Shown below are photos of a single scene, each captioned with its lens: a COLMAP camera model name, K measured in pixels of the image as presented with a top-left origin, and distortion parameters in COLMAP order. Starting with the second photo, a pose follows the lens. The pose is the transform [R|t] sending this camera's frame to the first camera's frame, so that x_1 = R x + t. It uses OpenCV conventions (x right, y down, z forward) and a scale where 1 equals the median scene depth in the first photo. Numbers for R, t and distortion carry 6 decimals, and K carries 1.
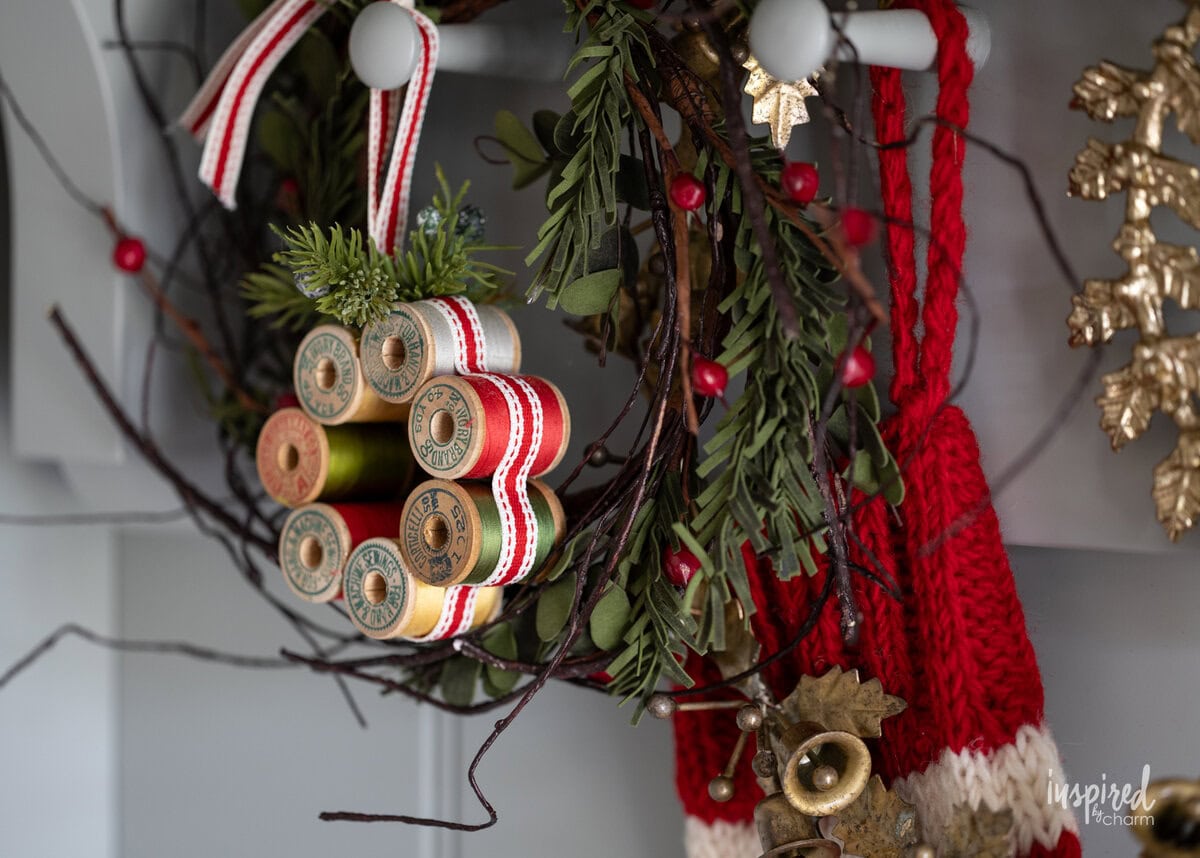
lens RADIAL K [[4276.6, 0, 599.5], [0, 4276.6, 429.8], [0, 0, 1]] dist [0.079880, 0.000000]
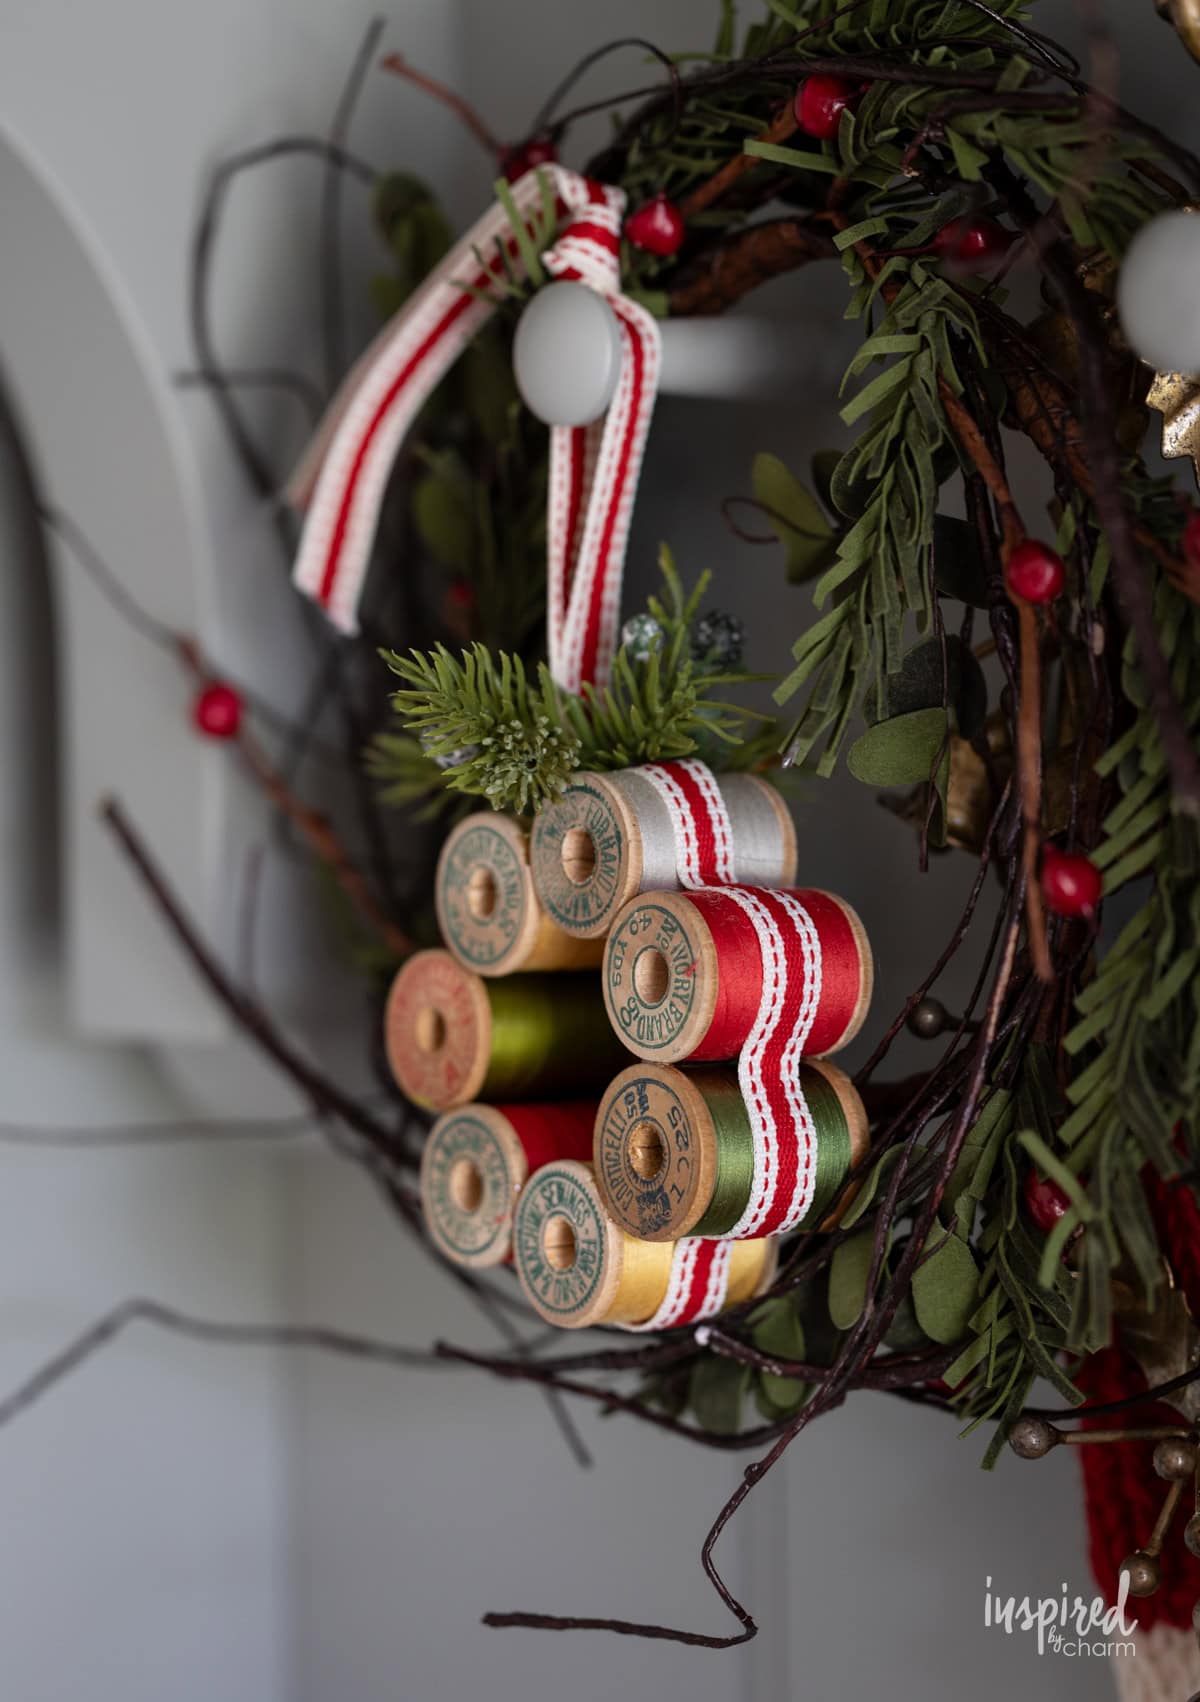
lens RADIAL K [[5491.3, 0, 599.0], [0, 5491.3, 855.2], [0, 0, 1]] dist [0.062789, 0.000000]
pose [[0.988652, -0.021138, -0.148727, 0.069896], [0.017563, 0.999525, -0.025309, 0.001713], [0.149192, 0.022409, 0.988554, 0.228510]]
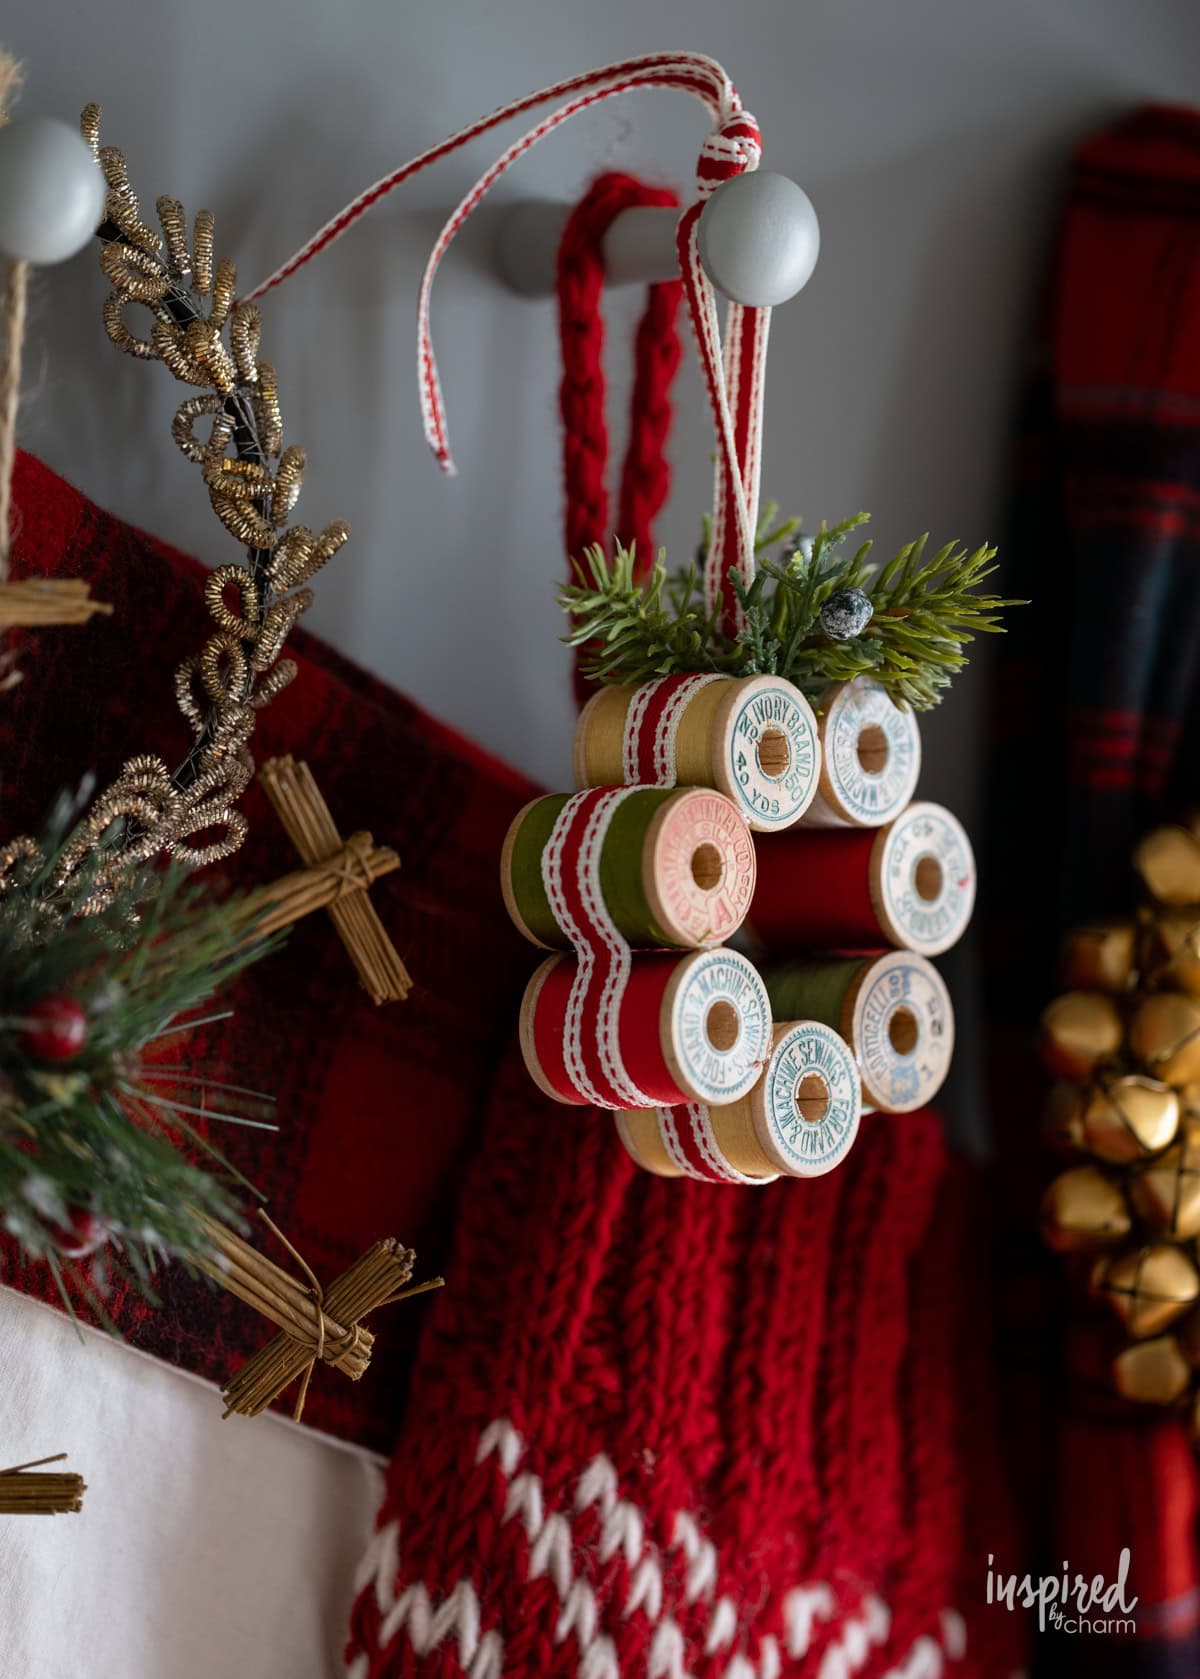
lens RADIAL K [[5983.7, 0, 600.4], [0, 5983.7, 838.7], [0, 0, 1]] dist [0.079880, 0.000000]
pose [[-0.088108, 0.143748, 0.985684, -0.943752], [-0.081604, 0.985165, -0.150967, 0.137088], [-0.992763, -0.093737, -0.075071, 1.099386]]
